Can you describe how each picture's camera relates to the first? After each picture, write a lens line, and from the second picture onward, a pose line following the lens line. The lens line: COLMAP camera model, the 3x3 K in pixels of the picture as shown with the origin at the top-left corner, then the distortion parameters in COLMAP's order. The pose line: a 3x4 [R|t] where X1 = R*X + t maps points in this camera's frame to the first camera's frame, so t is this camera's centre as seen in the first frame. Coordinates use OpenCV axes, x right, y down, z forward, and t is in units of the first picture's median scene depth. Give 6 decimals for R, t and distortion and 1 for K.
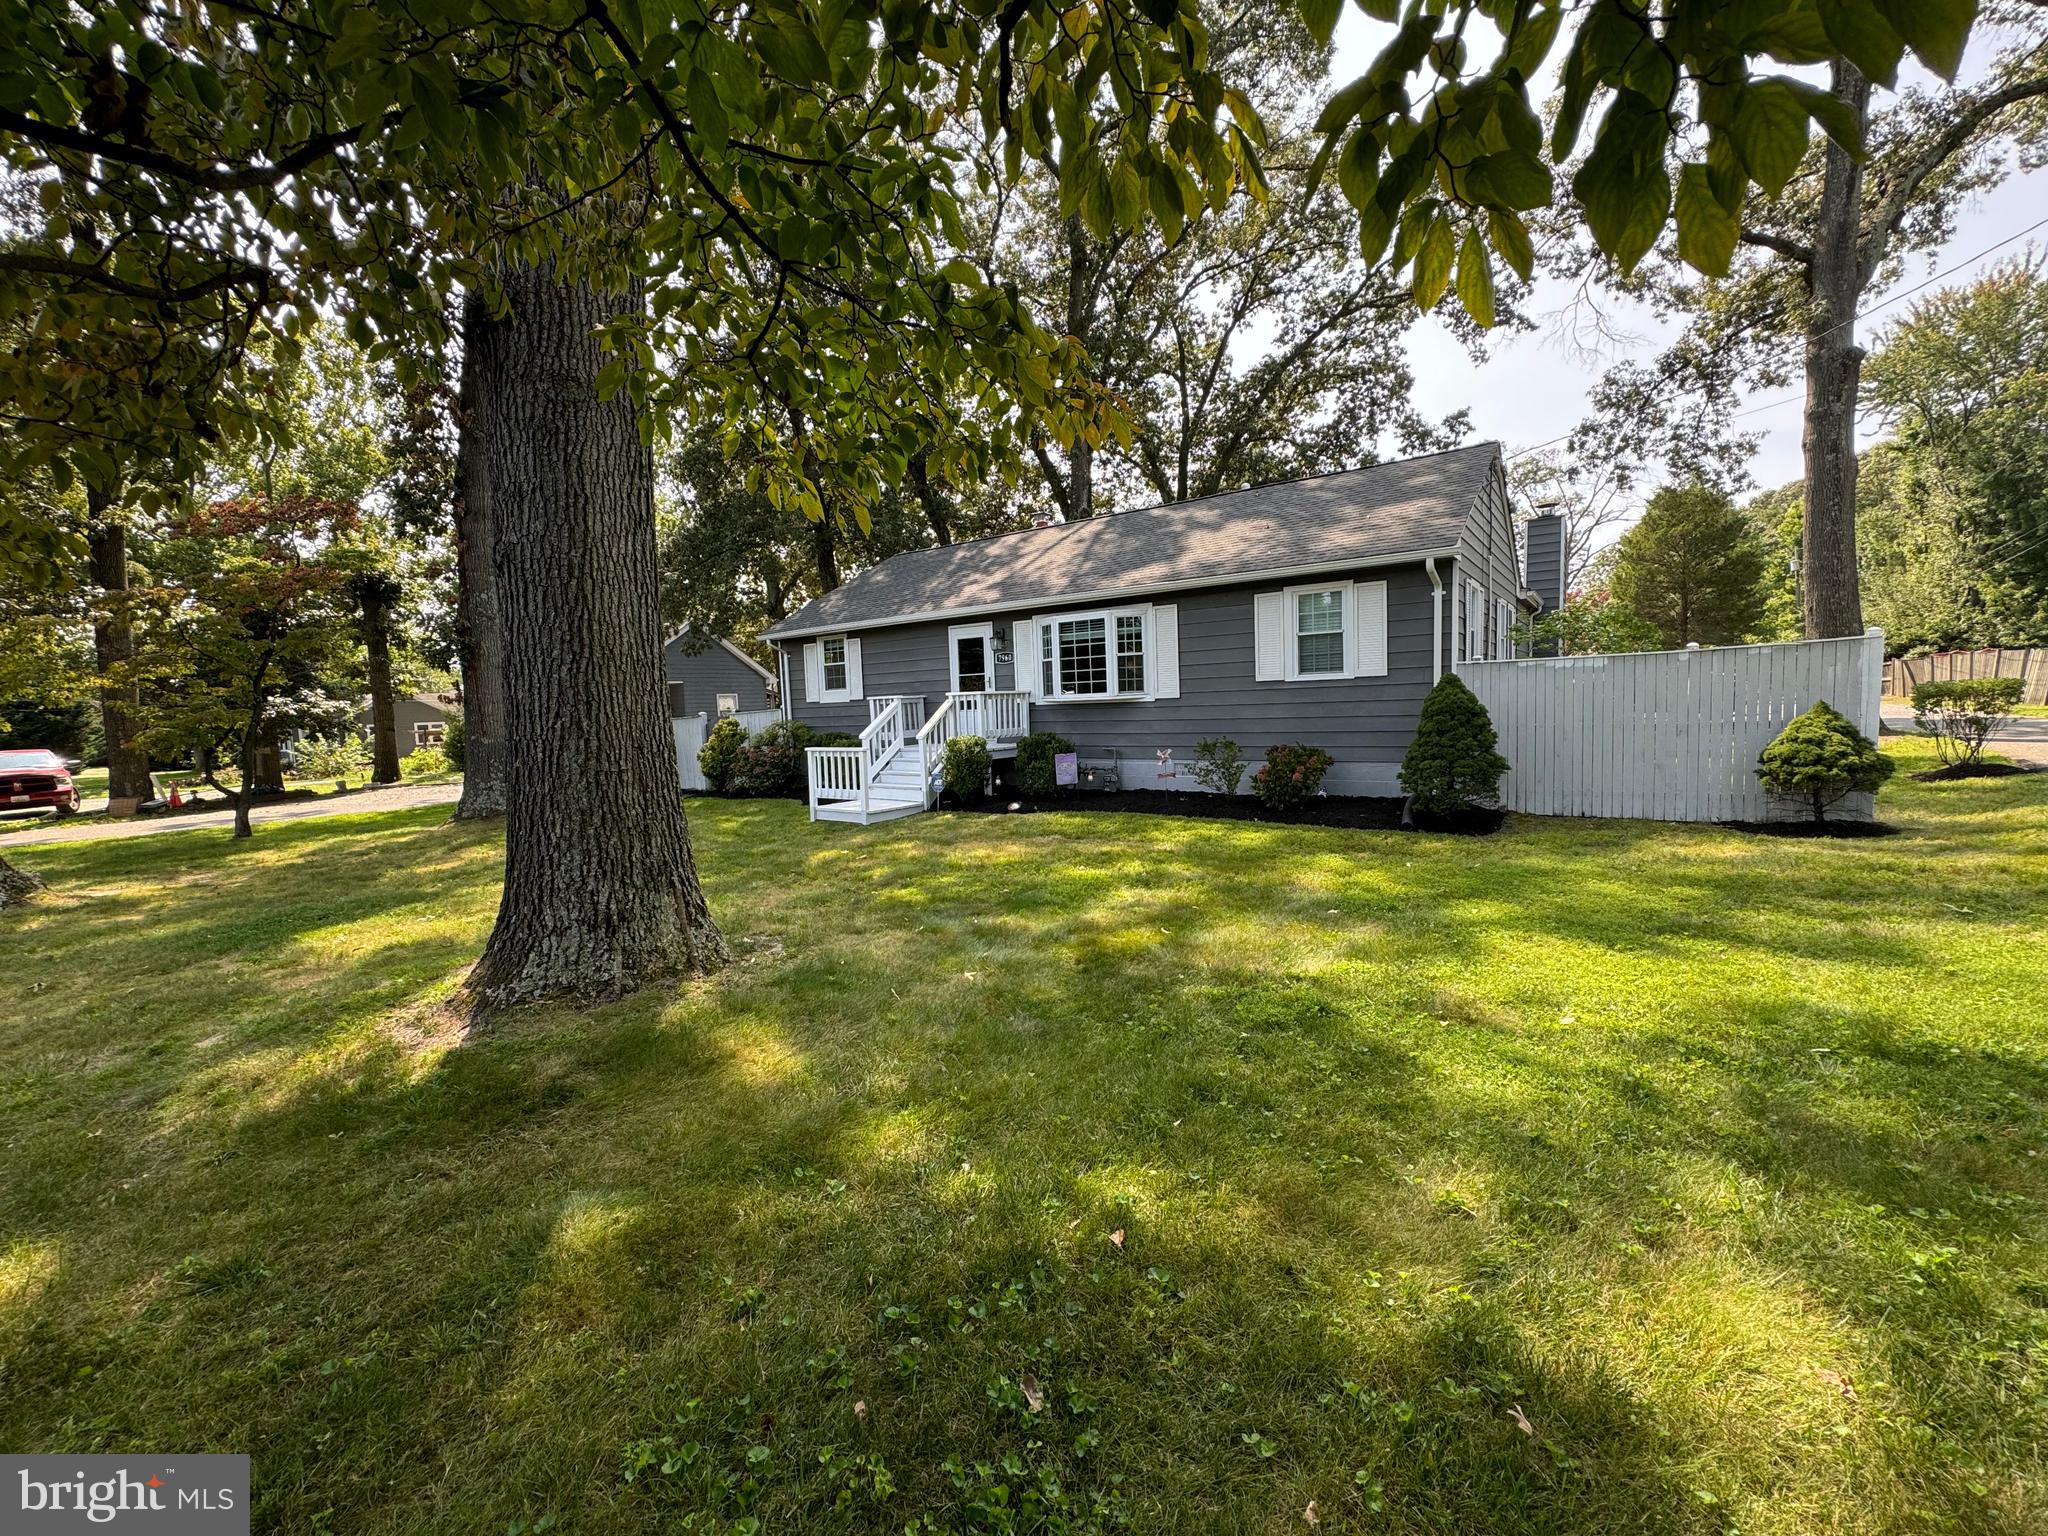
lens RADIAL K [[822.1, 0, 1023.8], [0, 822.1, 770.4], [0, 0, 1]] dist [-0.000797, 0.000006]
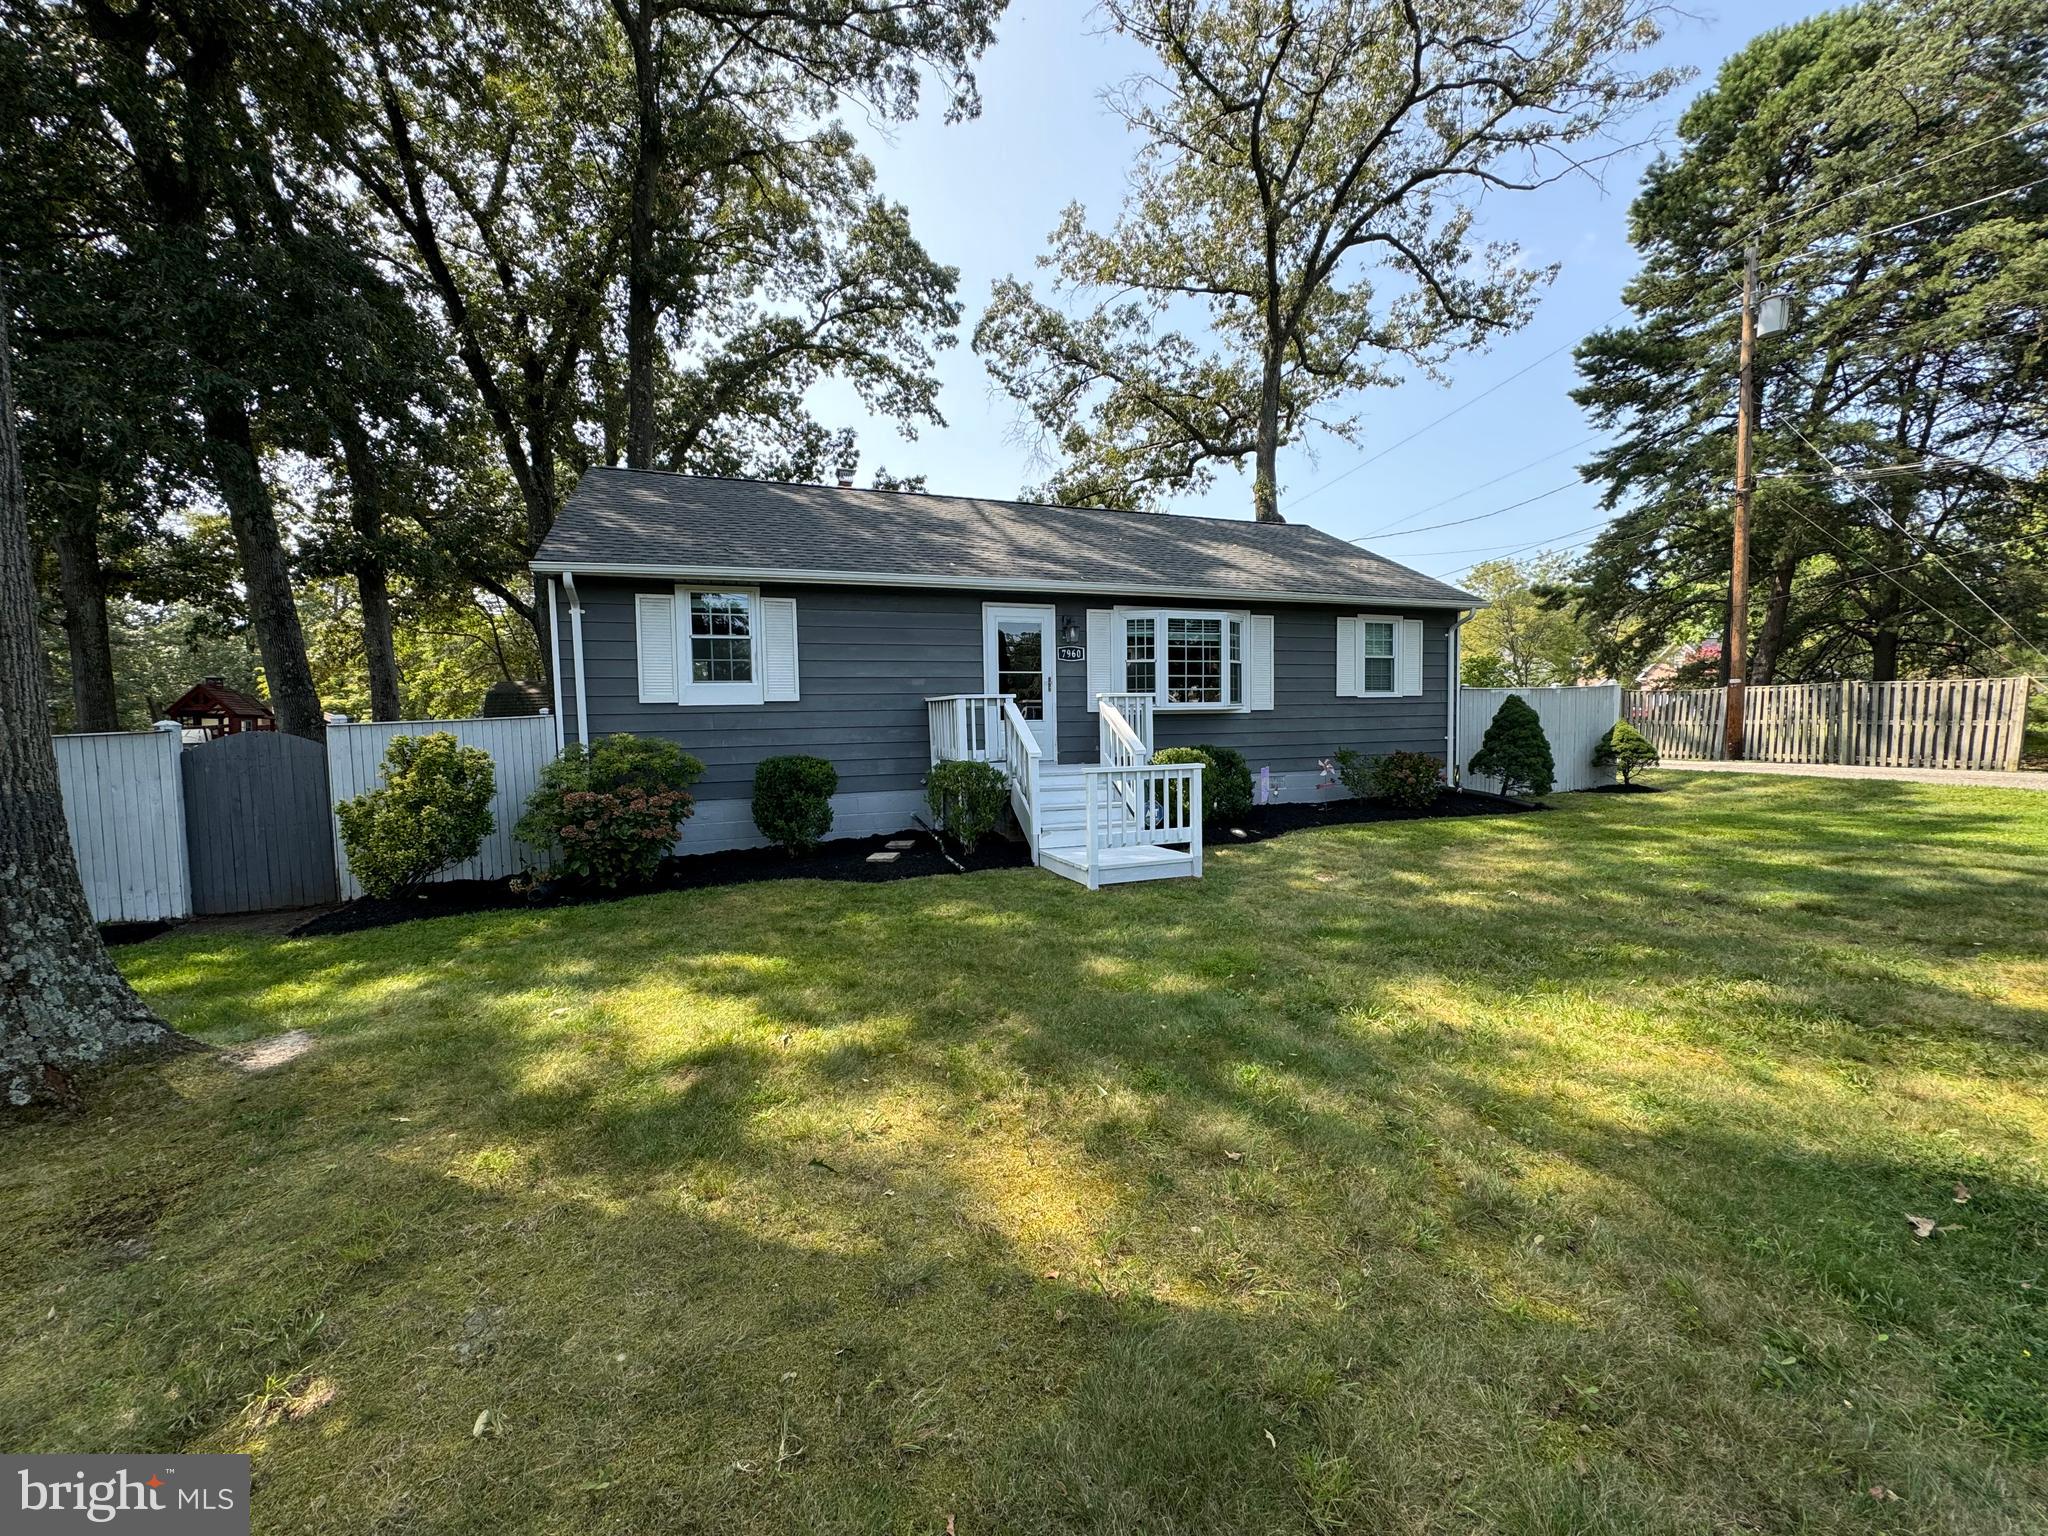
lens RADIAL K [[822.1, 0, 1024.3], [0, 822.1, 767.1], [0, 0, 1]] dist [-0.000797, 0.000006]
pose [[0.549503, -0.031020, 0.834915, -0.765381], [0.059076, 0.998252, -0.001792, -0.033697], [-0.833400, 0.050309, 0.550375, 0.673004]]
